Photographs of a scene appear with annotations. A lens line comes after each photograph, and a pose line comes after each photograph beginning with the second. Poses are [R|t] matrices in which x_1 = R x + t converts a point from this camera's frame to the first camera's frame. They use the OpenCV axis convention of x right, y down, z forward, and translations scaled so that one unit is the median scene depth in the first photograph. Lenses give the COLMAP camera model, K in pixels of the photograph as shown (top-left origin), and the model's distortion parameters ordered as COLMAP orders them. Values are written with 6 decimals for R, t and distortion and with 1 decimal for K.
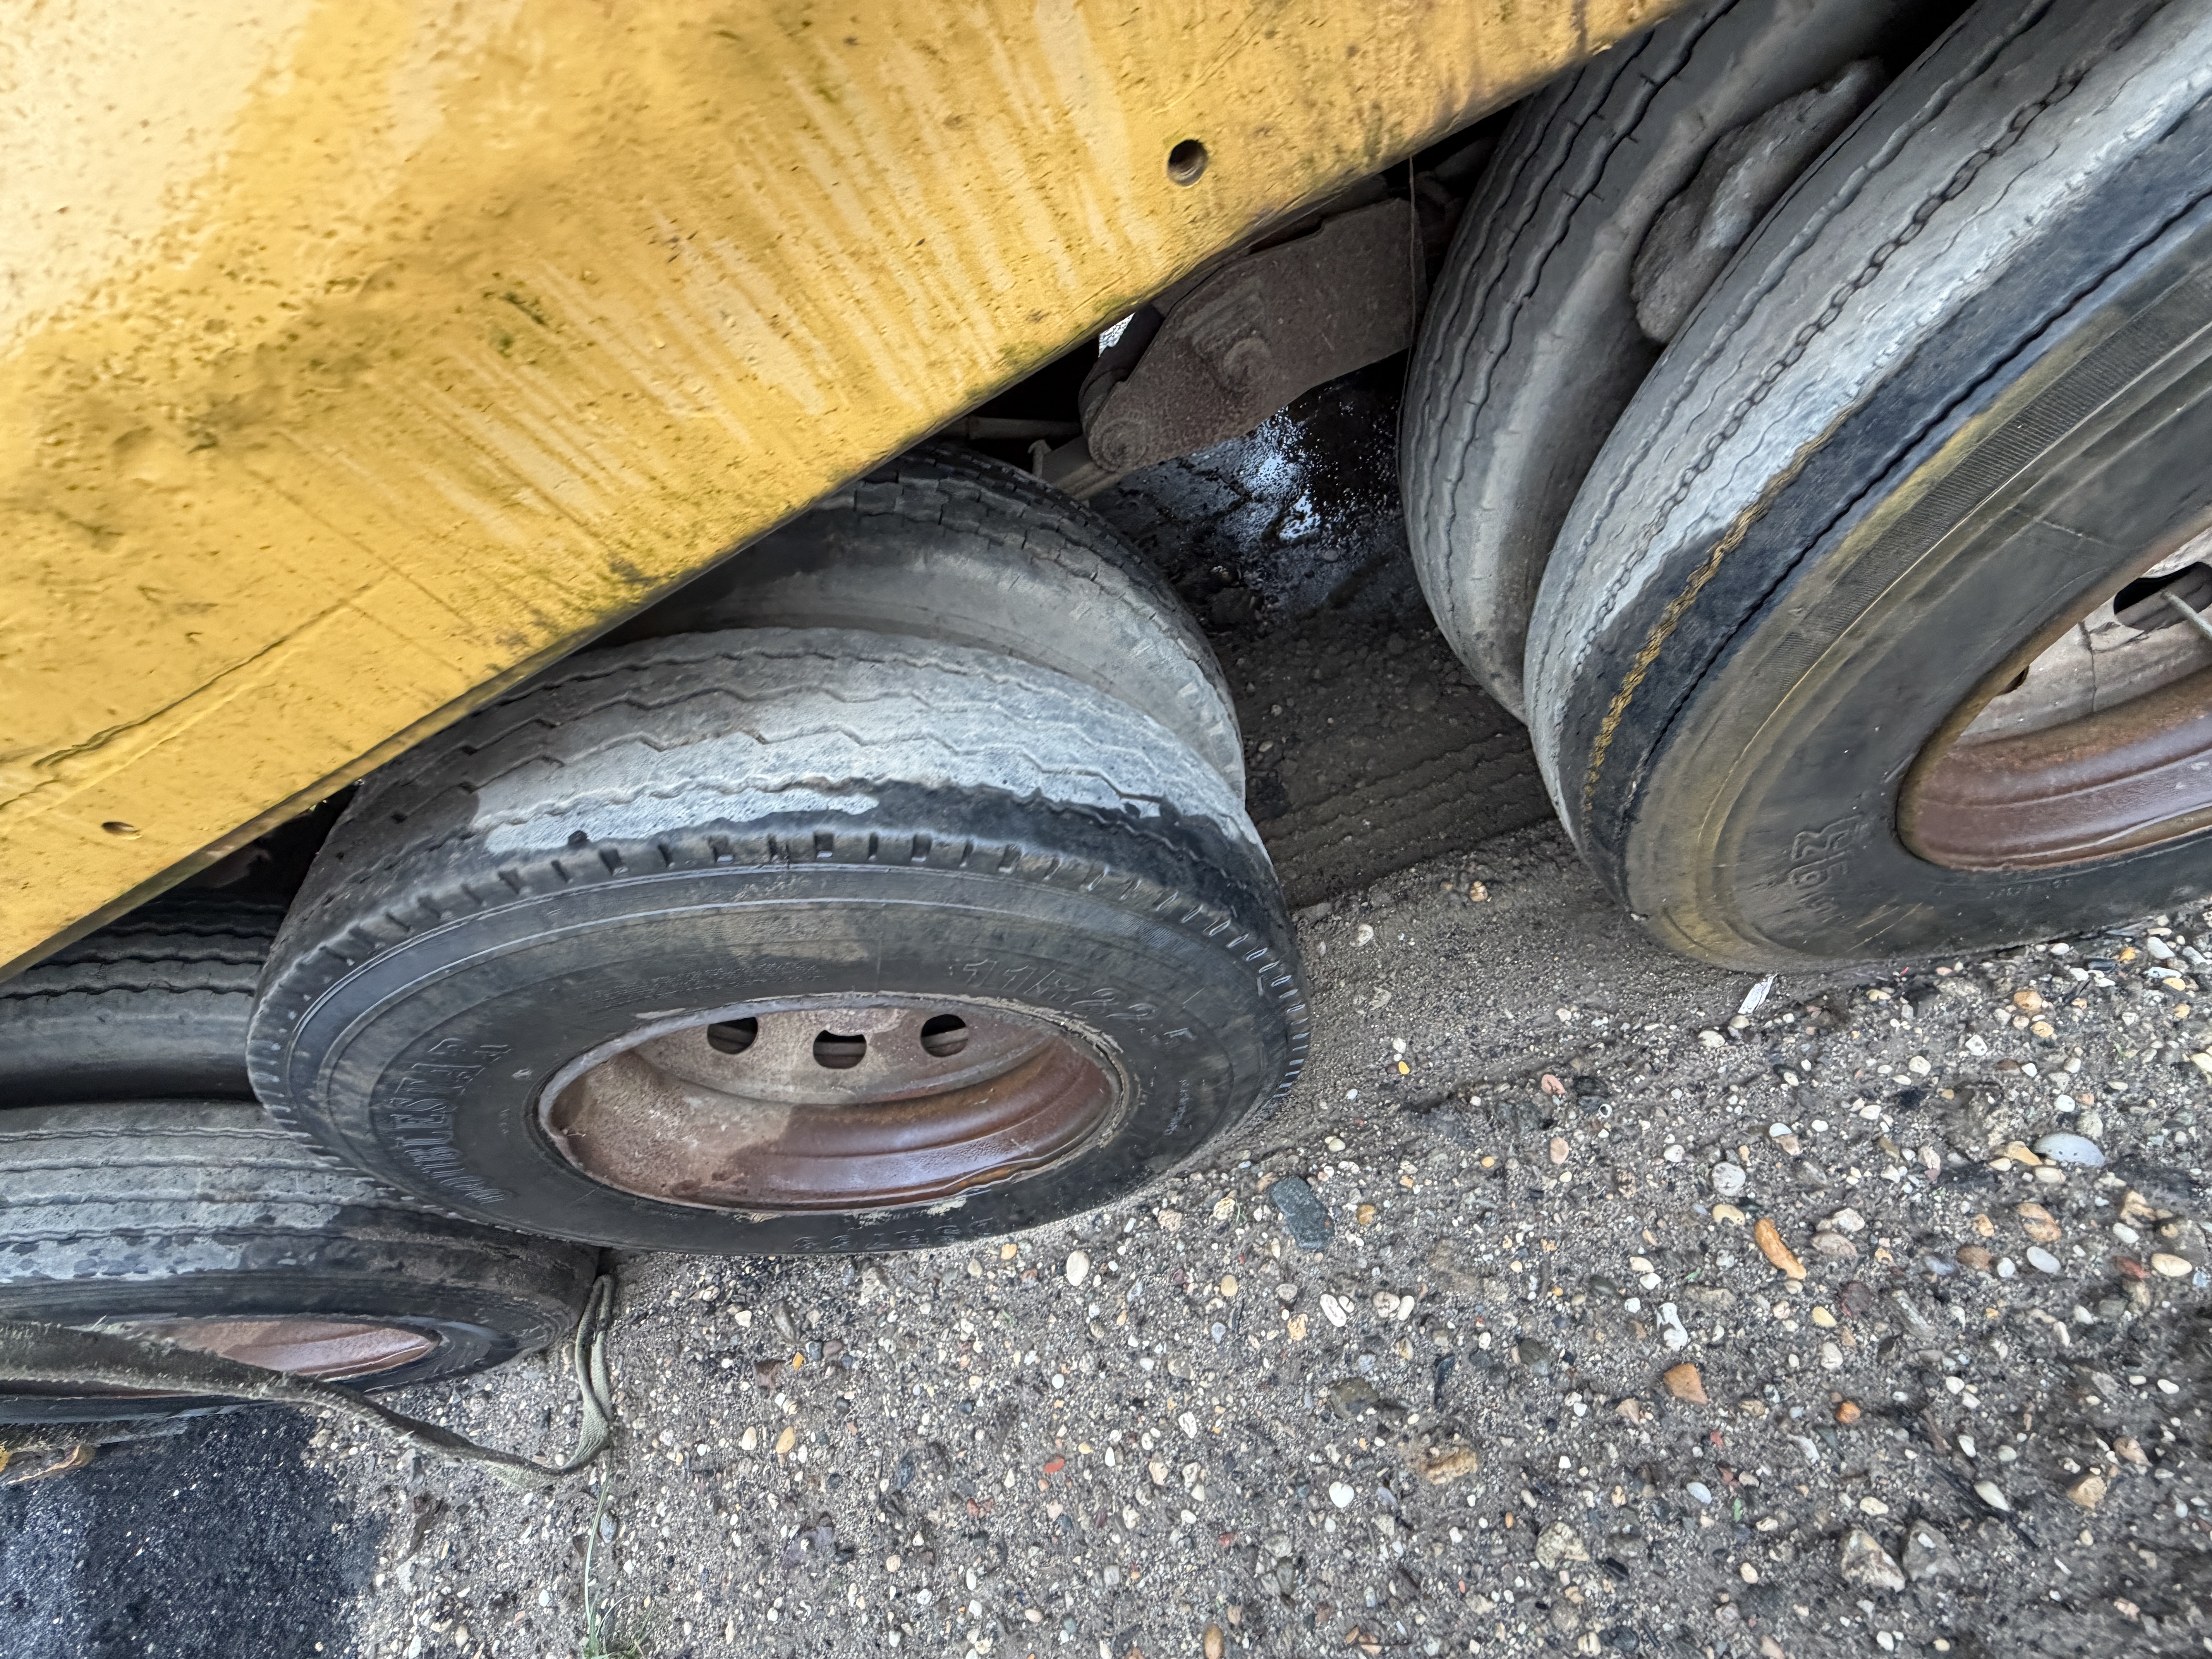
lens RADIAL K [[884.1, 0, 1102.7], [0, 884.1, 832.0], [0, 0, 1]] dist [-0.000206, -0.000032]
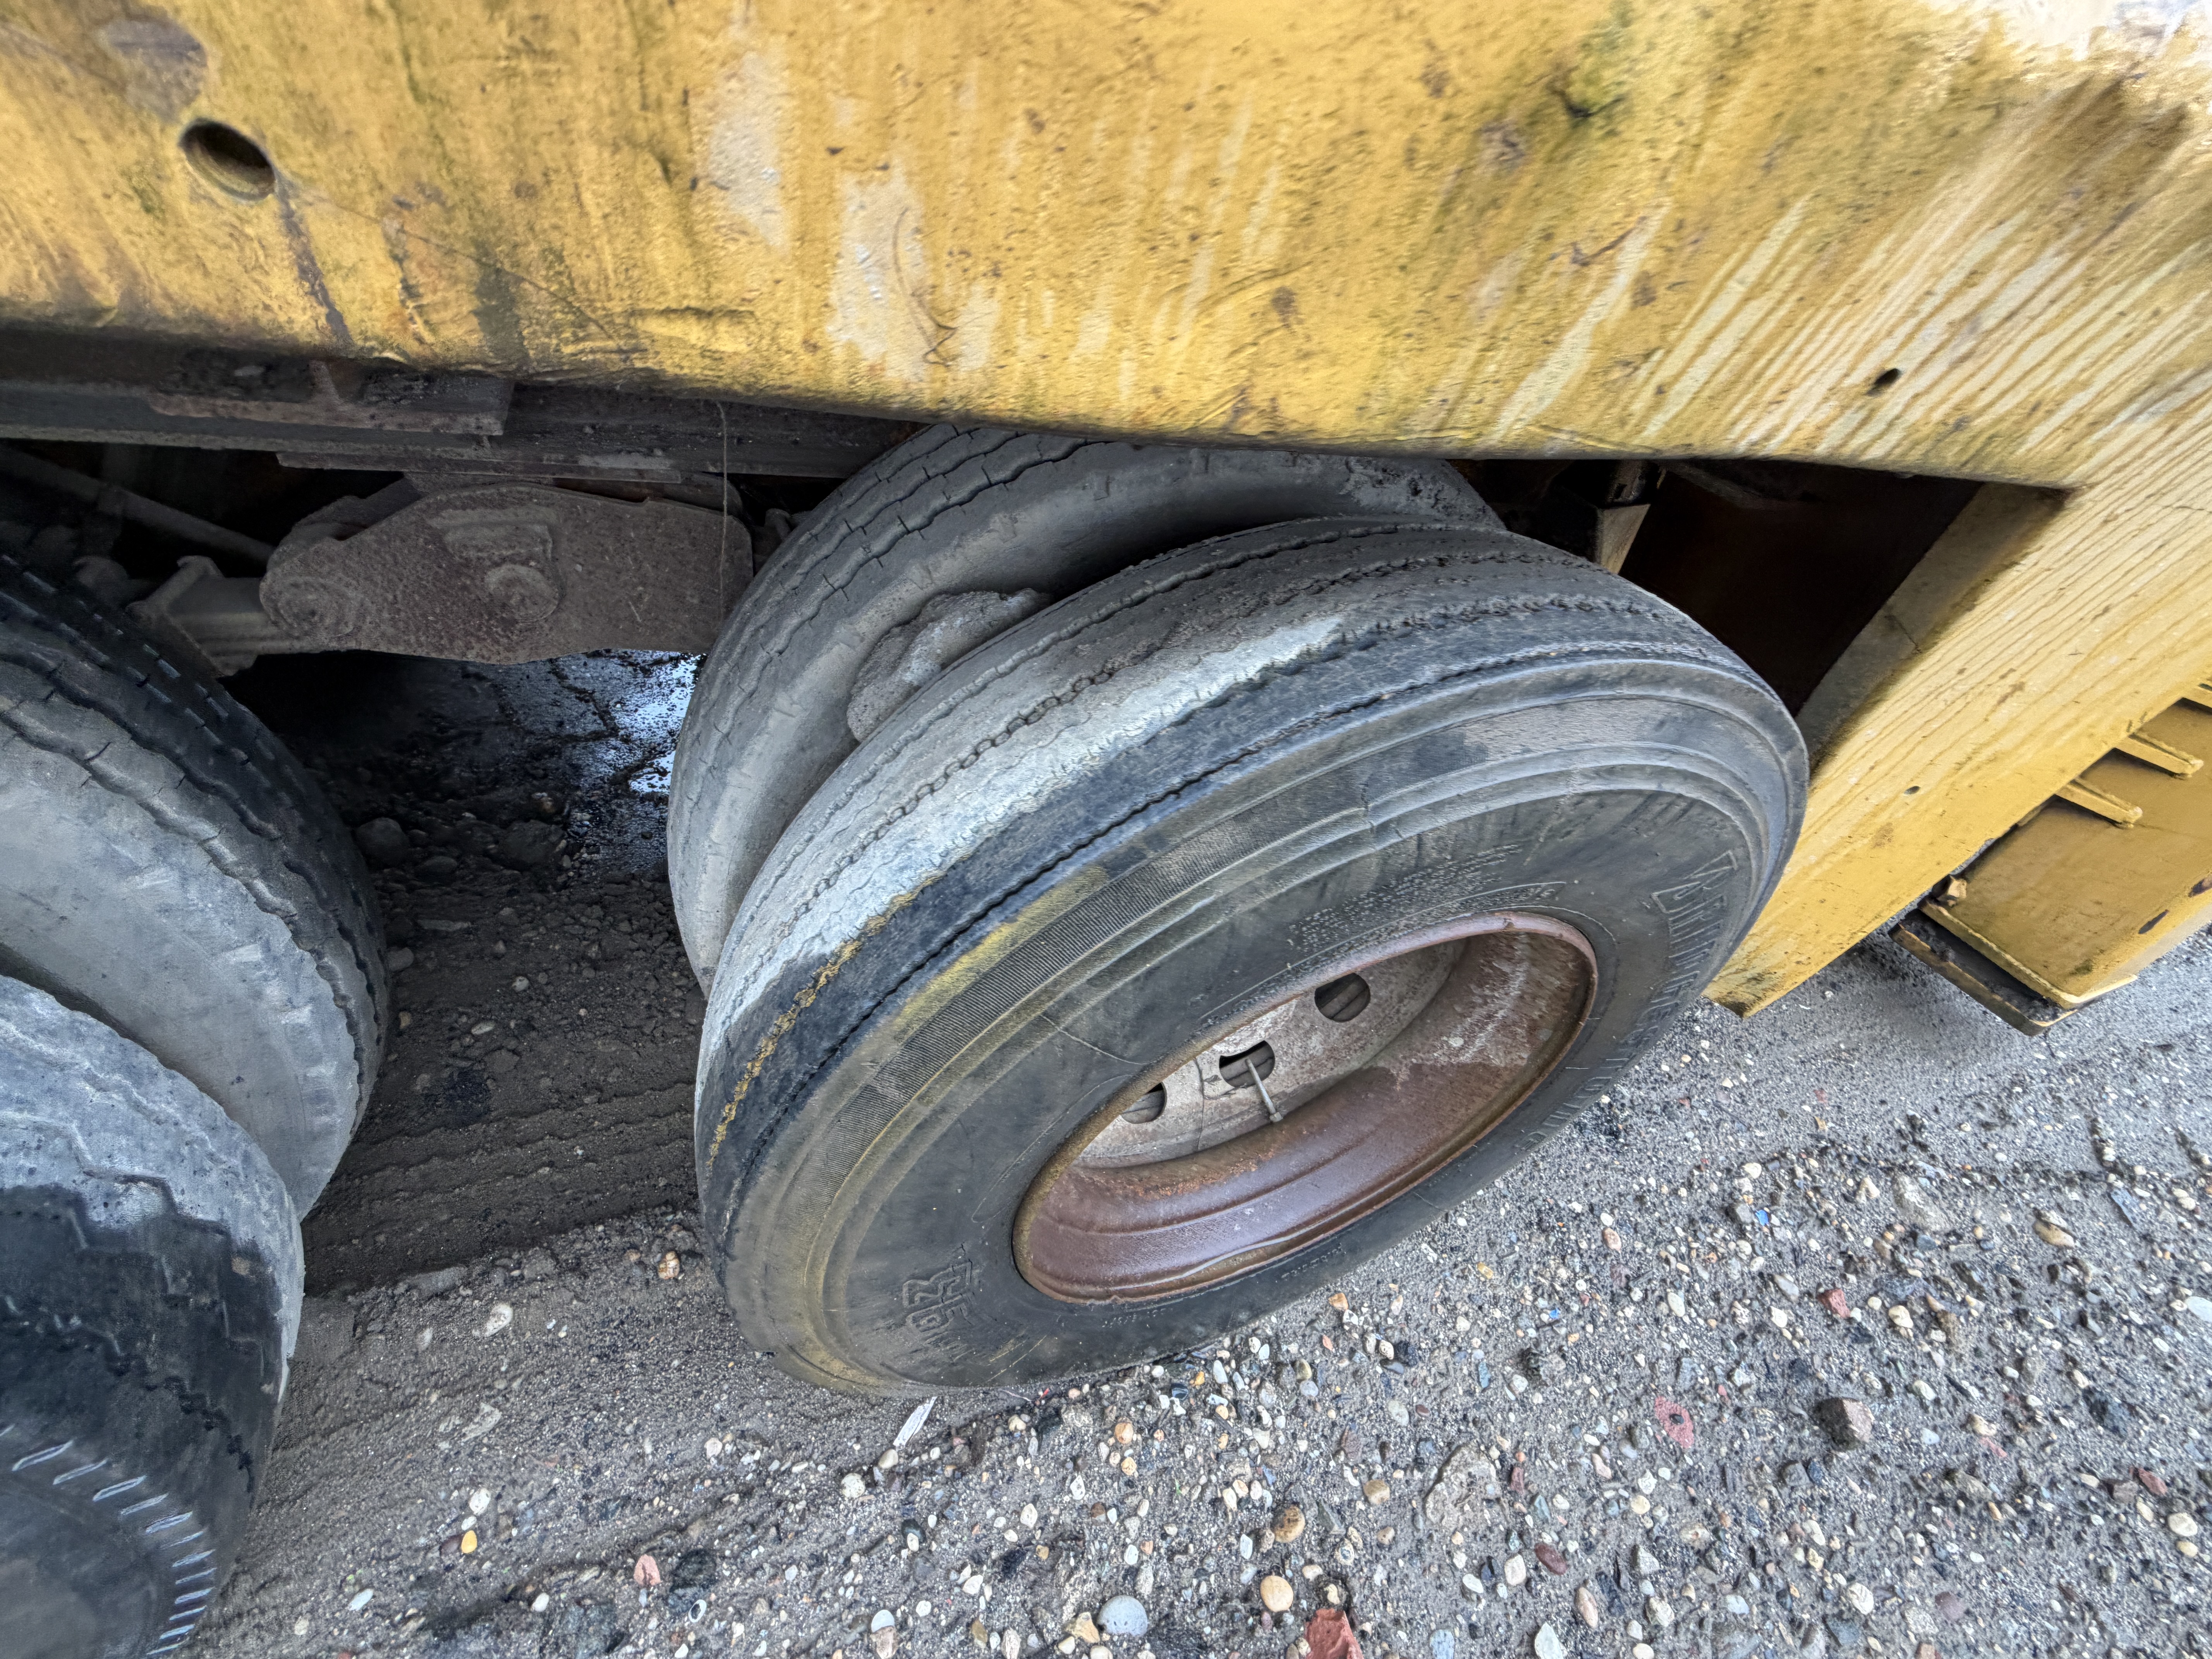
lens RADIAL K [[884.1, 0, 1102.7], [0, 884.1, 832.0], [0, 0, 1]] dist [-0.000206, -0.000032]
pose [[0.790969, 0.304996, 0.530420, 0.253122], [-0.136422, 0.932991, -0.333043, -0.122996], [-0.596453, 0.191066, 0.779575, 0.059398]]
